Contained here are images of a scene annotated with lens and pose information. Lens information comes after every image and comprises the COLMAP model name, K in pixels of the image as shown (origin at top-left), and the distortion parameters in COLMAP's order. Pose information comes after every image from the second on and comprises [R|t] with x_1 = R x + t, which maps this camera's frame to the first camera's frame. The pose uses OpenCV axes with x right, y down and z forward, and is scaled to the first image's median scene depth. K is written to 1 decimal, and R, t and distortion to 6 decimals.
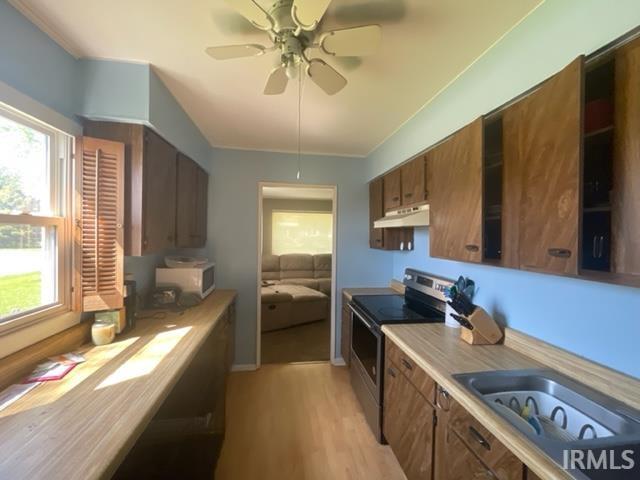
lens RADIAL K [[260.1, 0, 320.0], [0, 260.1, 240.0], [0, 0, 1]] dist [-0.002595, 0.000207]
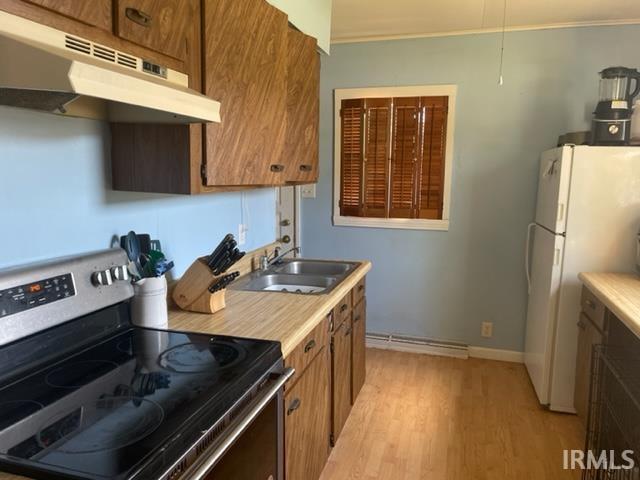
lens RADIAL K [[482.2, 0, 320.0], [0, 482.2, 240.0], [0, 0, 1]] dist [0.003465, 0.000312]
pose [[-0.900118, -0.091026, 0.426030, -0.228634], [-0.019350, 0.985316, 0.169640, -0.007144], [-0.435215, 0.144453, -0.888662, 2.349220]]
